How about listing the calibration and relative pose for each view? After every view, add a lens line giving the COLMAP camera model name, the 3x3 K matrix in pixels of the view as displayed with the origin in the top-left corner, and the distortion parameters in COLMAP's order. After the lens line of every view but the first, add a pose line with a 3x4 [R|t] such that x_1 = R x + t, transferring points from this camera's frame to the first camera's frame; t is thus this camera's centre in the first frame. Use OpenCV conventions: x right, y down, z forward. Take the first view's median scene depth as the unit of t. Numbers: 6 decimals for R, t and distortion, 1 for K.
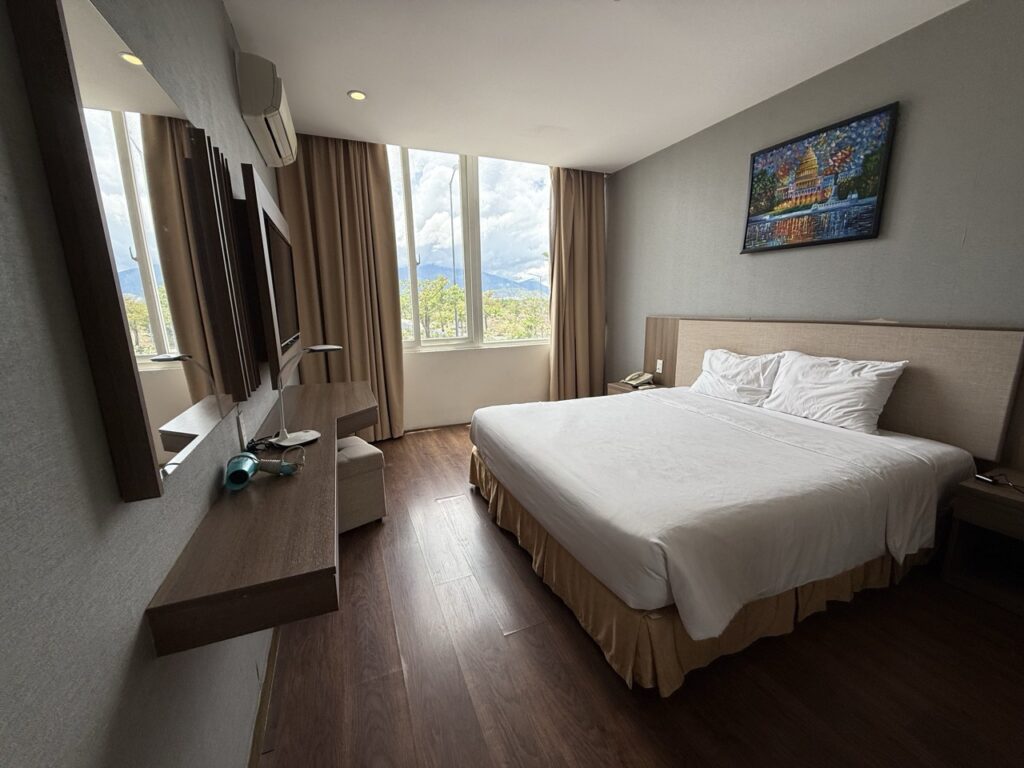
lens RADIAL K [[409.8, 0, 510.9], [0, 409.8, 385.1], [0, 0, 1]] dist [-0.000748, -0.000415]
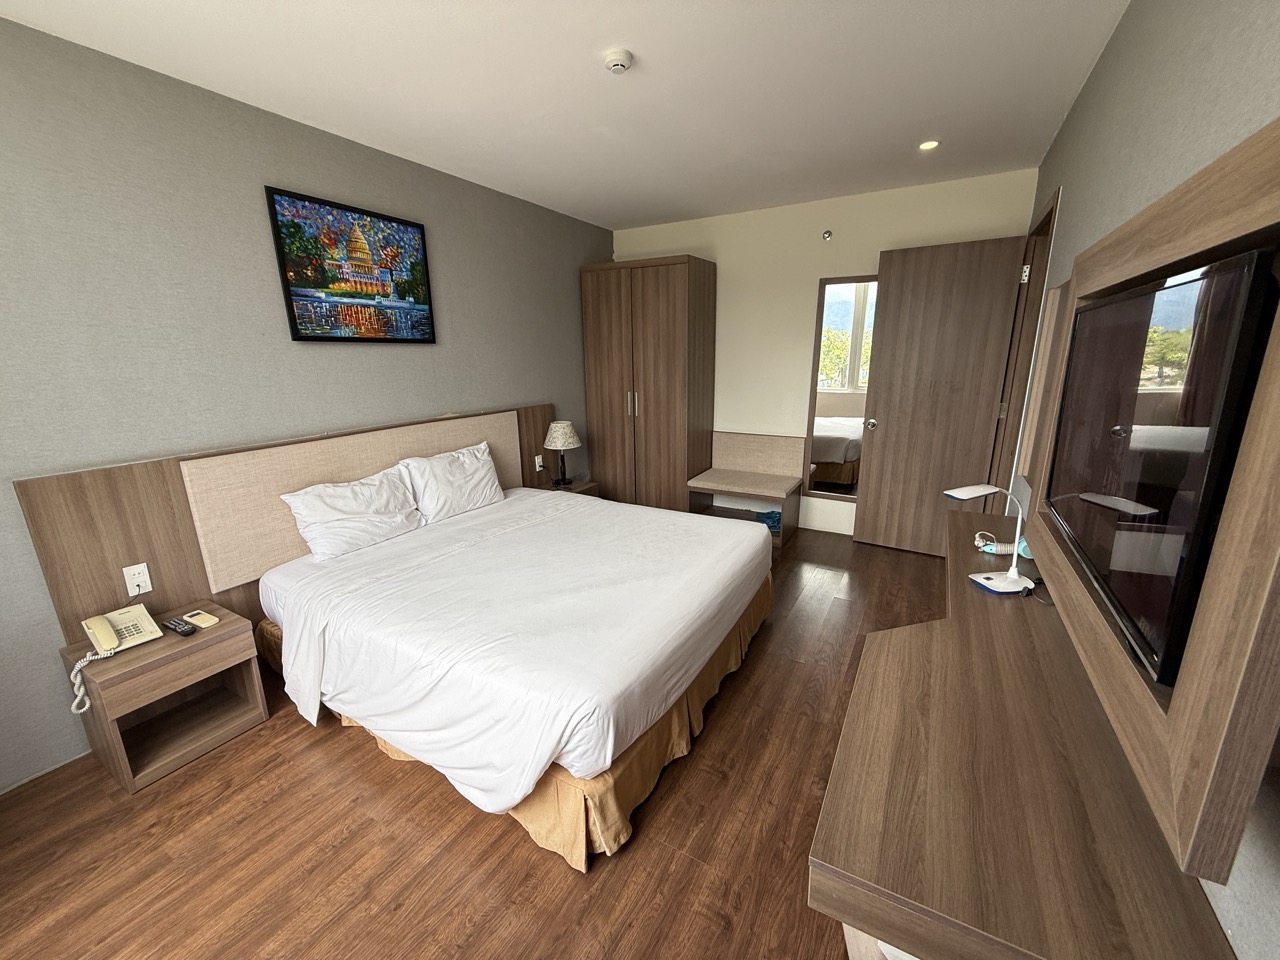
lens RADIAL K [[512.3, 0, 641.5], [0, 512.3, 479.9], [0, 0, 1]] dist [-0.000748, -0.000415]
pose [[-0.615483, -0.168666, 0.769891, -0.523522], [0.175672, 0.922901, 0.342627, -0.347608], [-0.768323, 0.346130, -0.538400, 1.274051]]
